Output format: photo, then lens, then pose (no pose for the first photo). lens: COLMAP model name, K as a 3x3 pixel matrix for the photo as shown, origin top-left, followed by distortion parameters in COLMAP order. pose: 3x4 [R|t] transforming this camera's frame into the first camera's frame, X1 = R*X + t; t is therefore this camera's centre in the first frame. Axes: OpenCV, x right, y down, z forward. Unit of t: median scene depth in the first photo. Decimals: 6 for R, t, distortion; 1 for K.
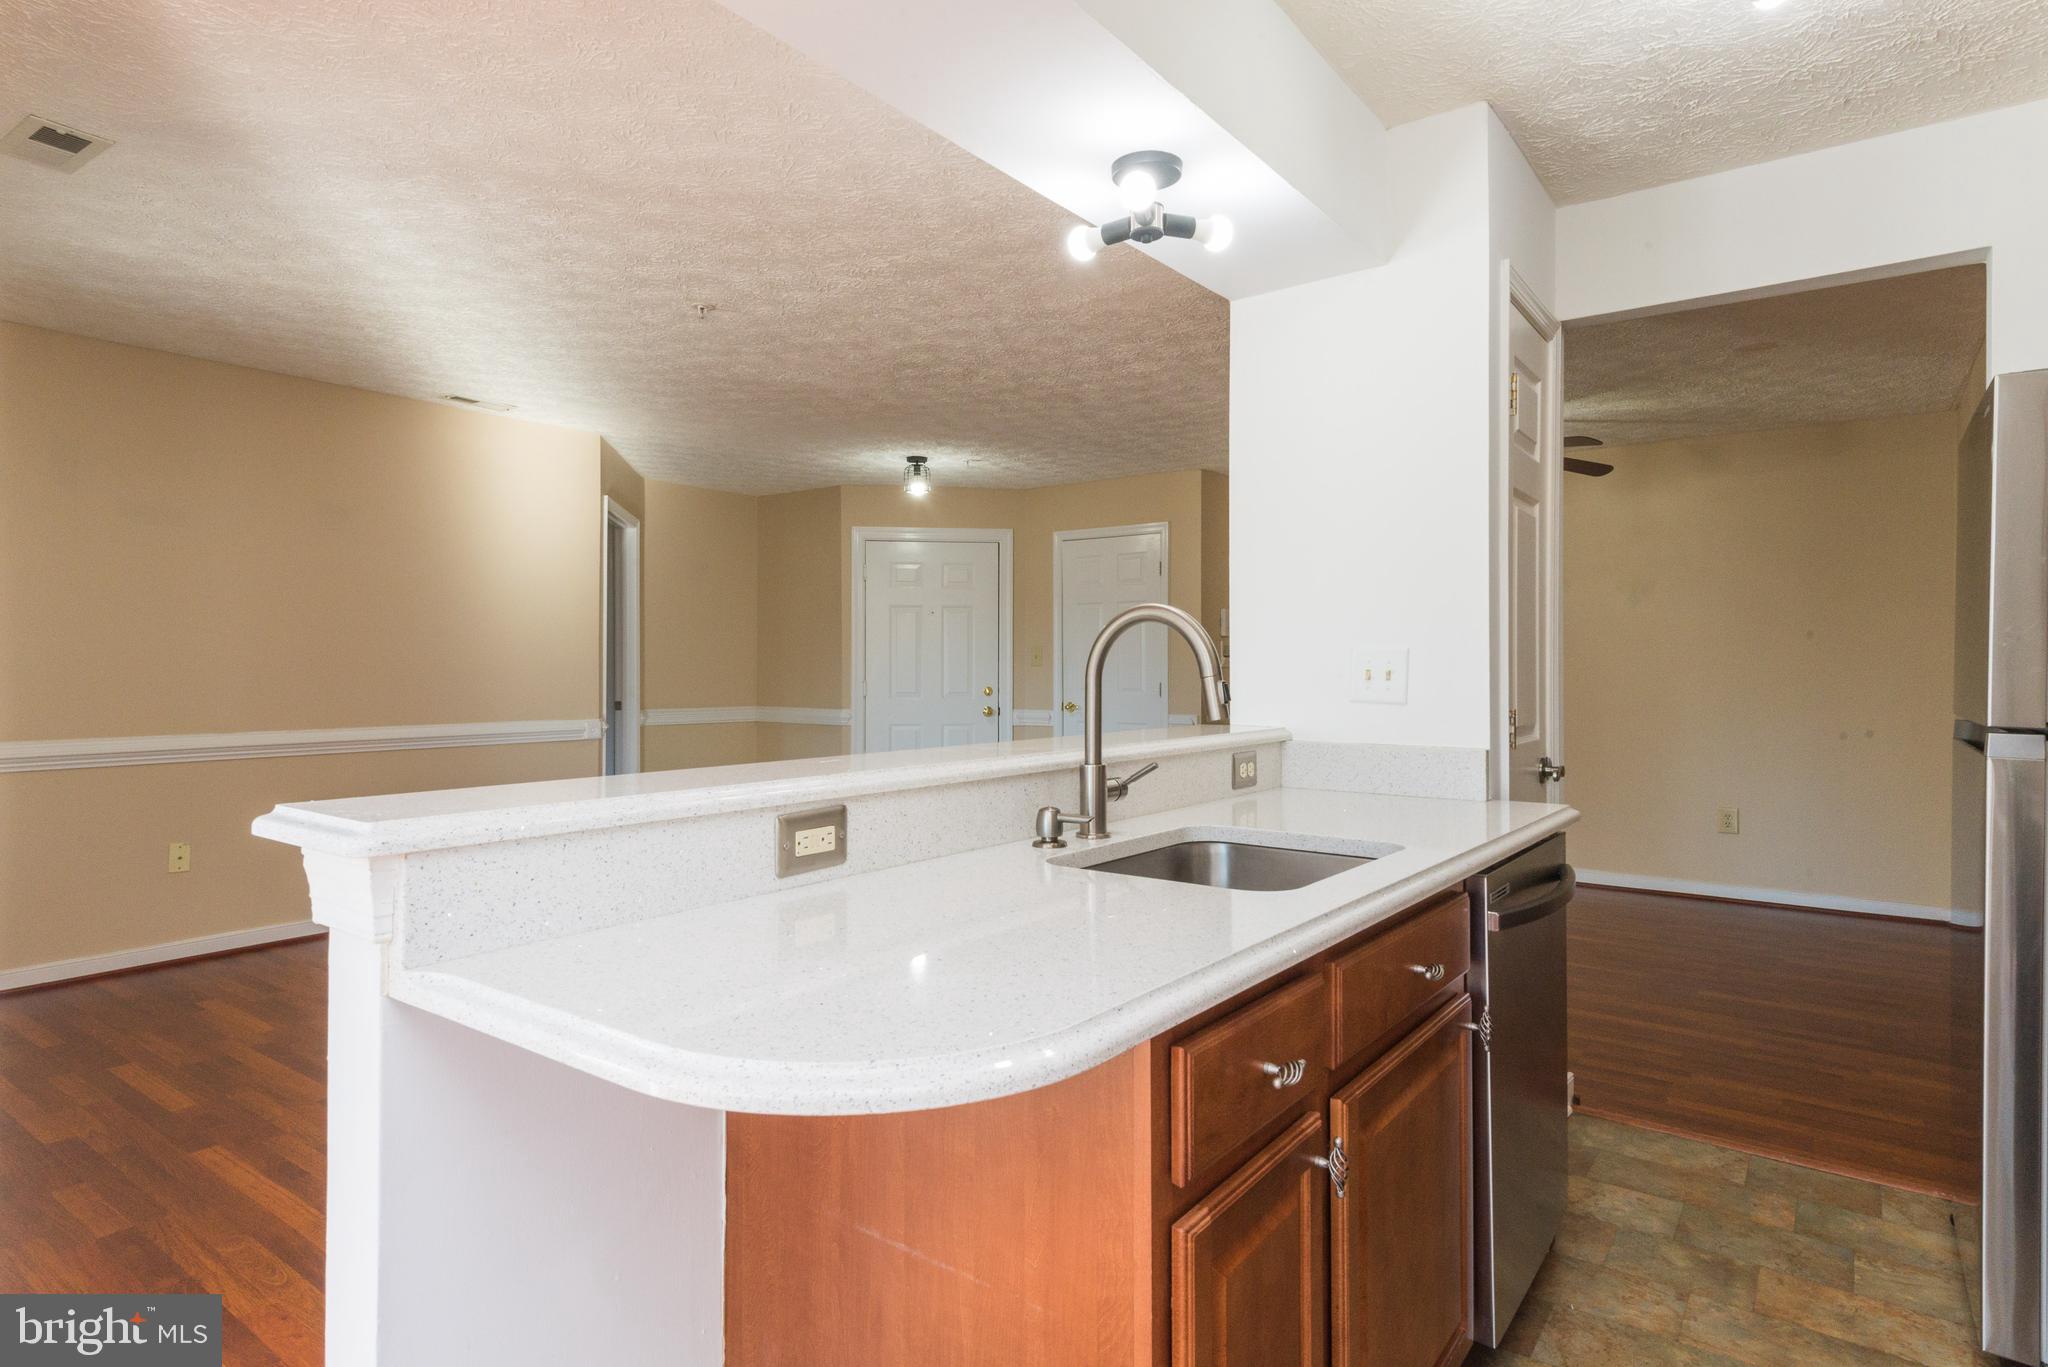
lens RADIAL K [[1090.9, 0, 1019.6], [0, 1090.9, 665.7], [0, 0, 1]] dist [0.024150, -0.000938]
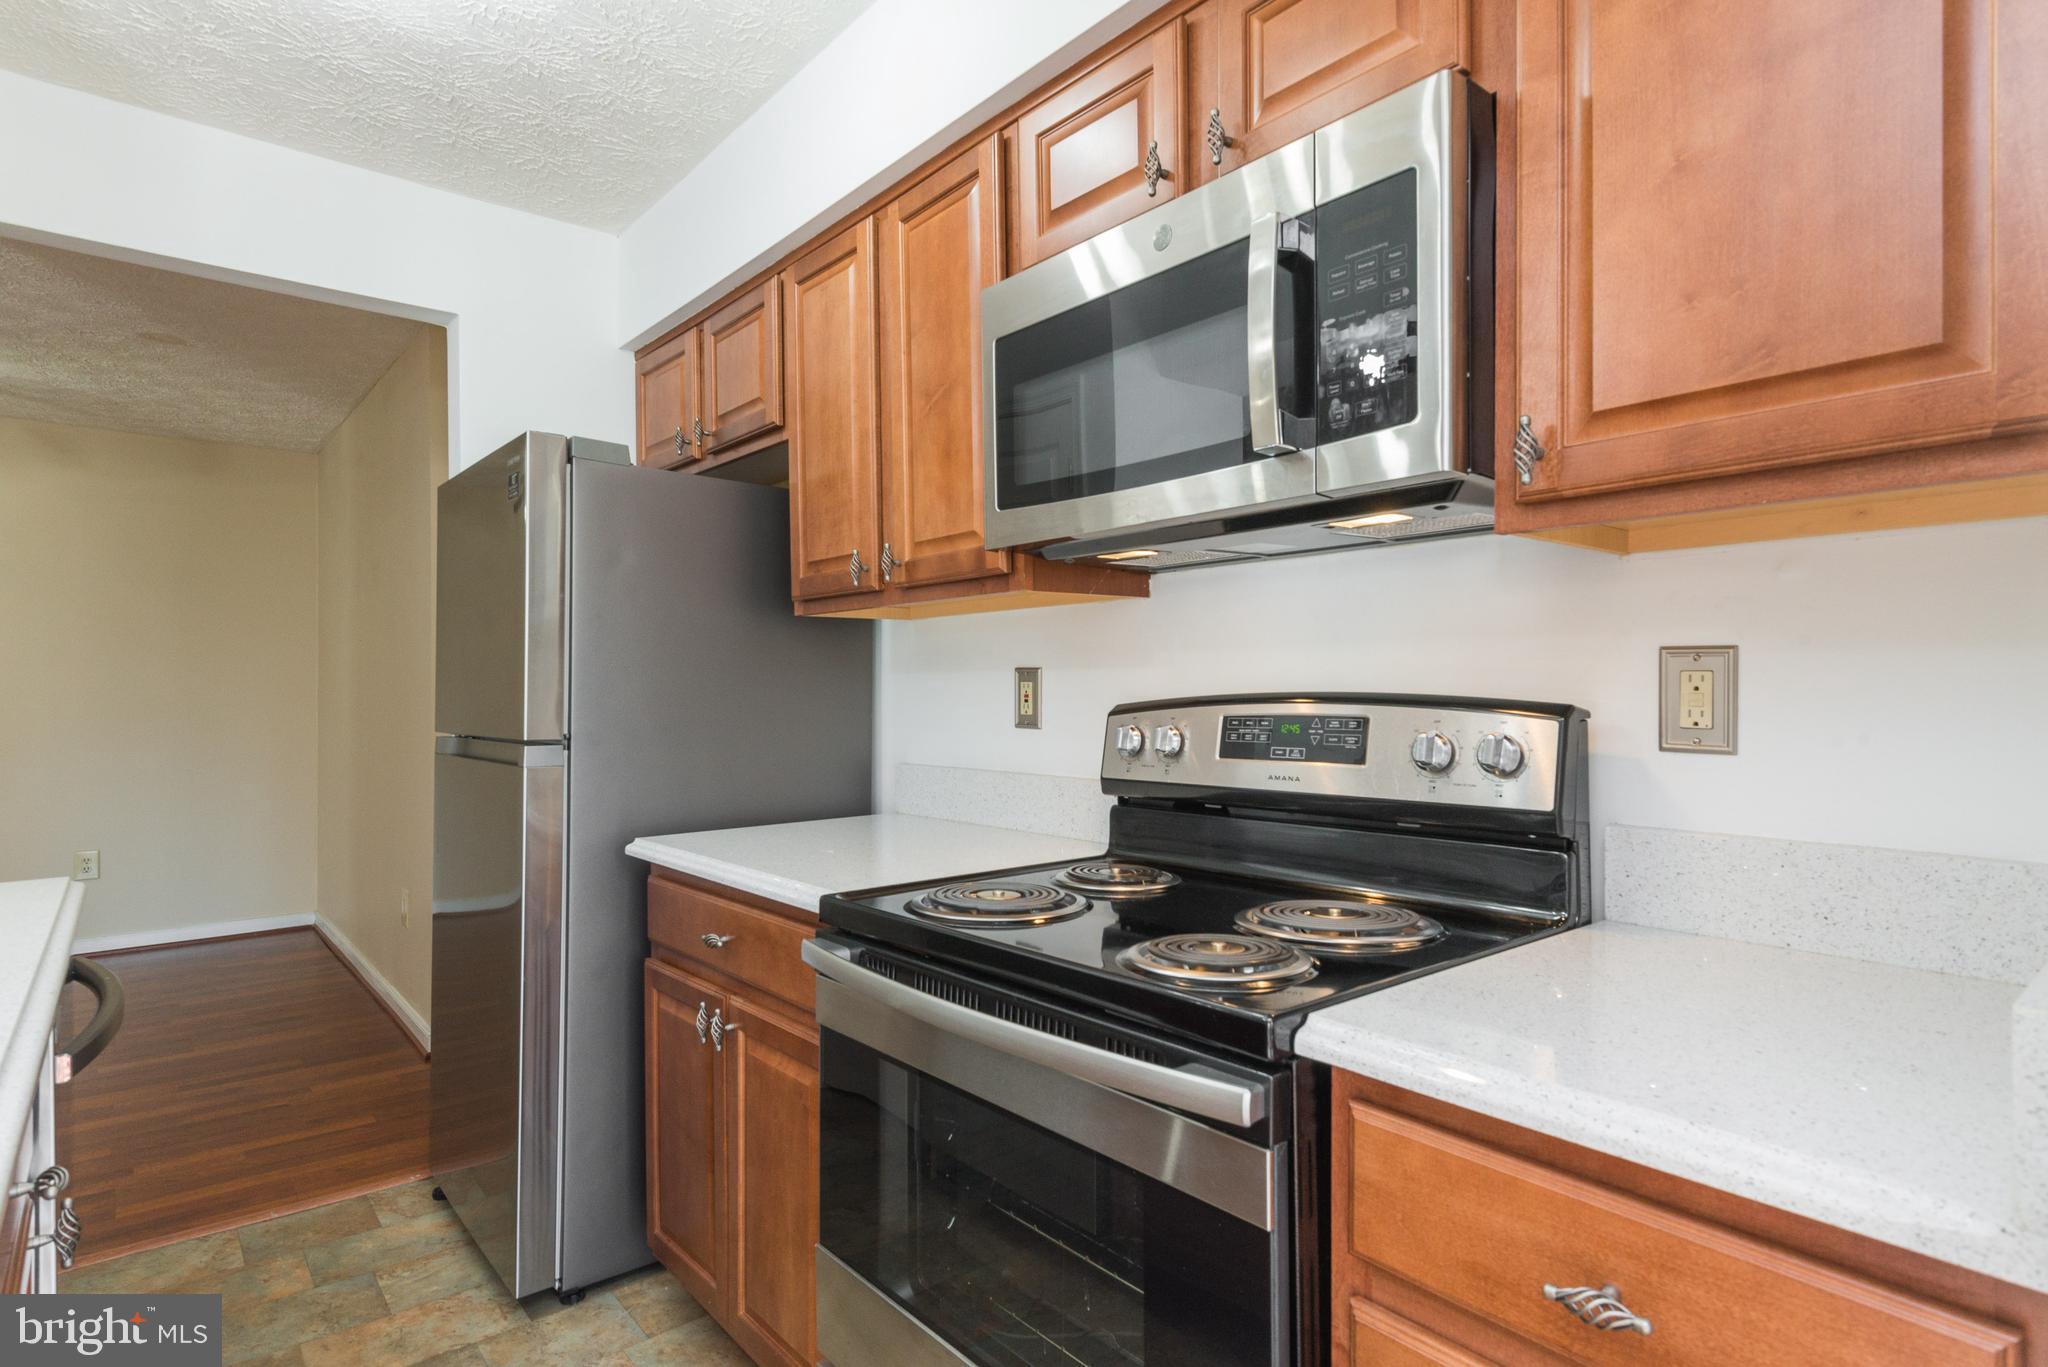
lens RADIAL K [[1090.9, 0, 980.0], [0, 1090.9, 686.2], [0, 0, 1]] dist [0.024150, -0.000938]
pose [[0.258292, -0.000344, 0.966067, -0.050345], [0.004245, 0.999991, -0.000779, 0.001706], [-0.966058, 0.004302, 0.258291, 0.157498]]
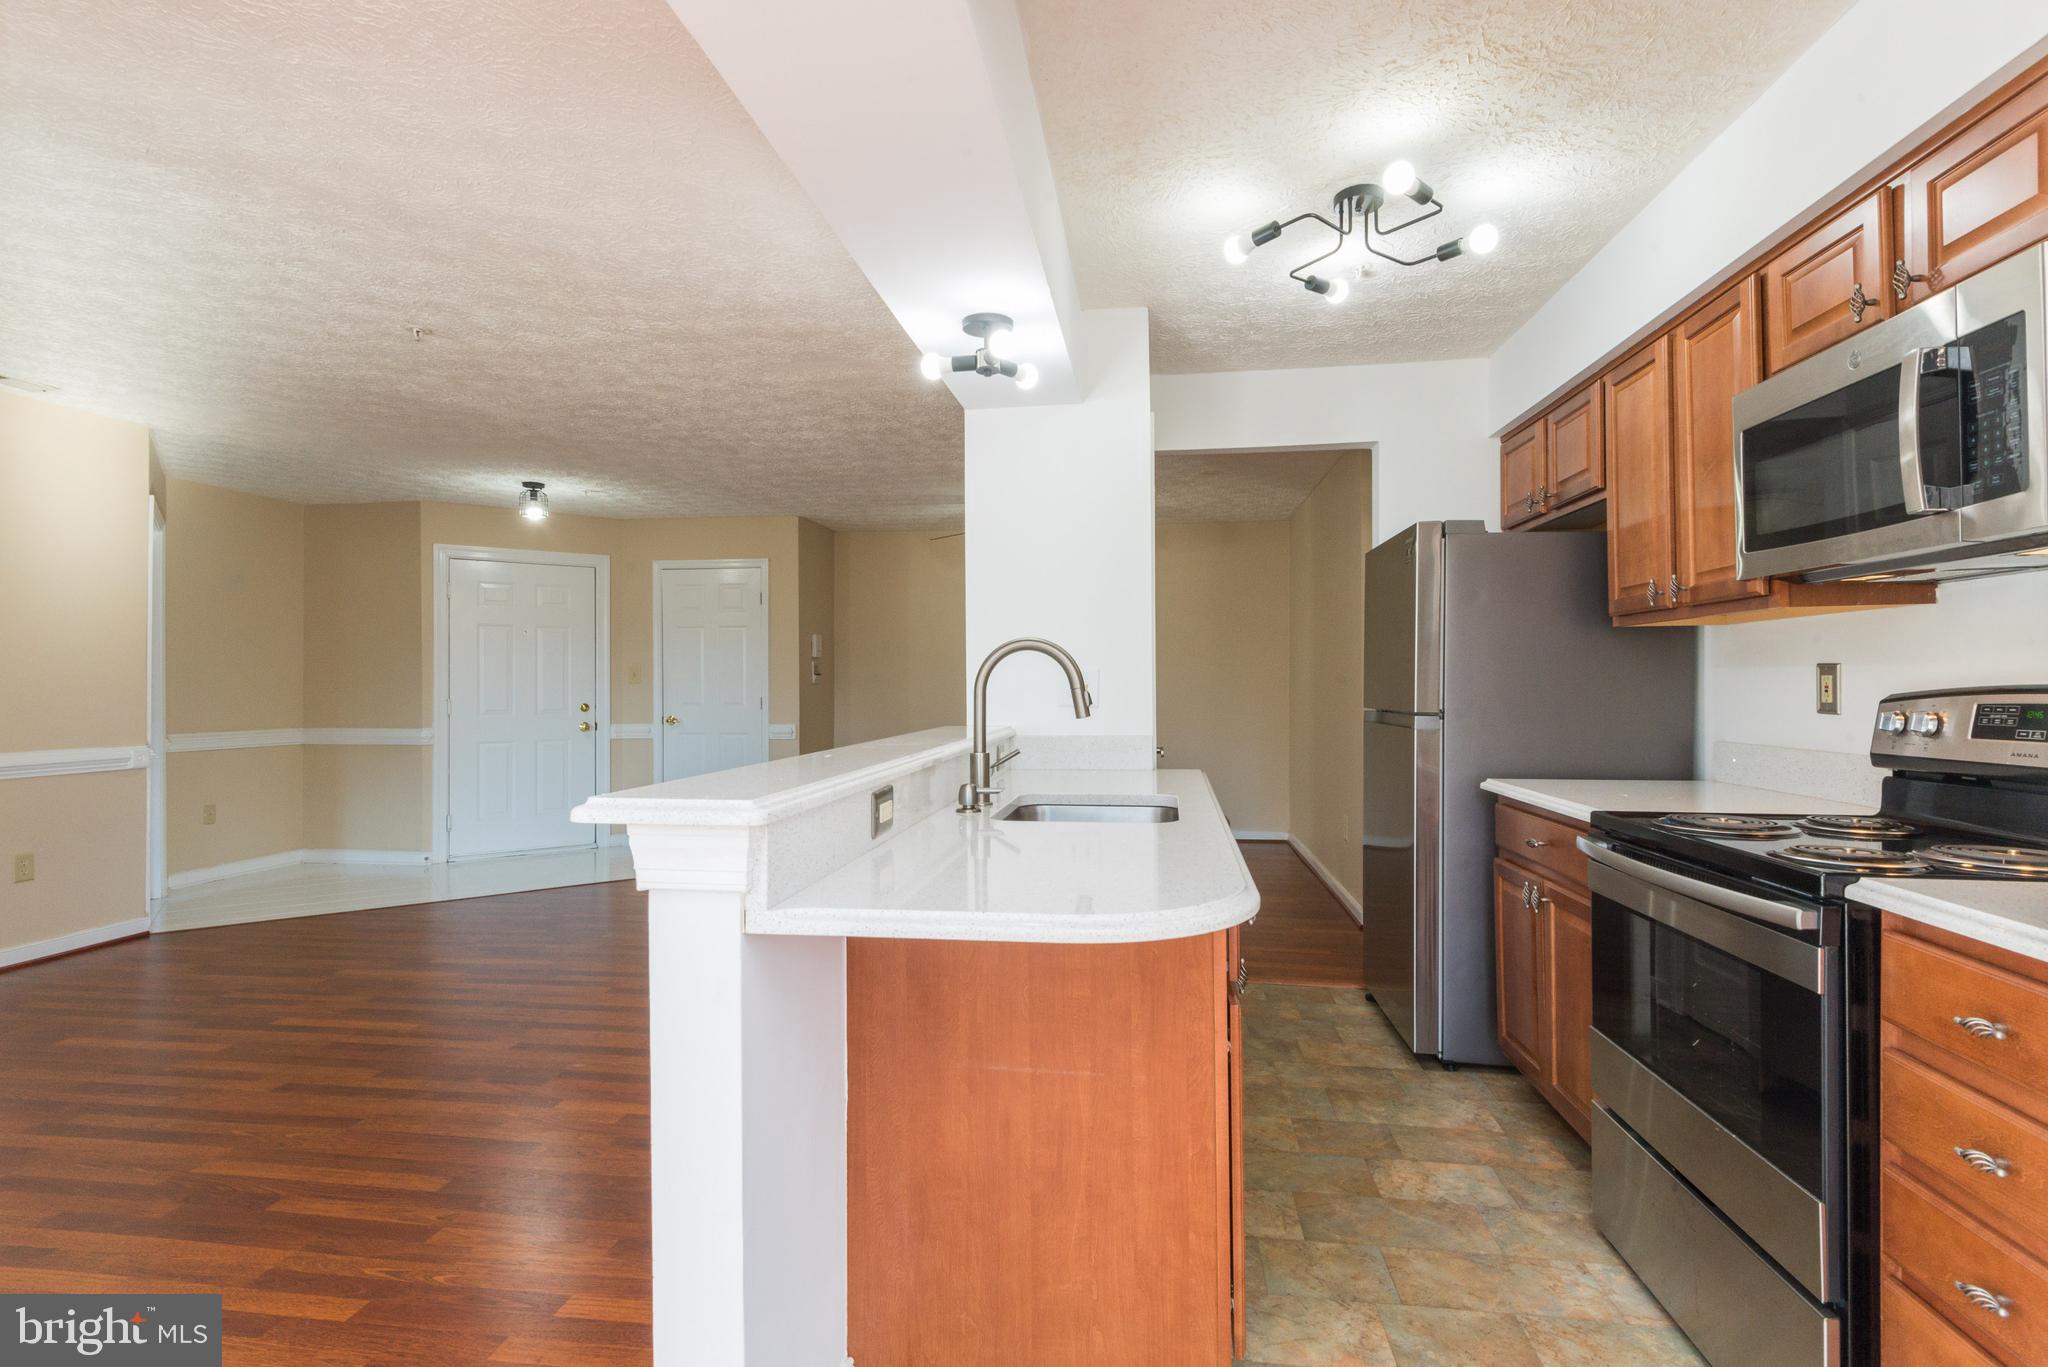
lens RADIAL K [[973.6, 0, 1007.1], [0, 973.6, 675.2], [0, 0, 1]] dist [0.000049, -0.007139]
pose [[0.879326, -0.000598, 0.476220, -0.294623], [0.004433, 0.999966, -0.006930, 0.000747], [-0.476200, 0.008205, 0.879299, -0.059265]]
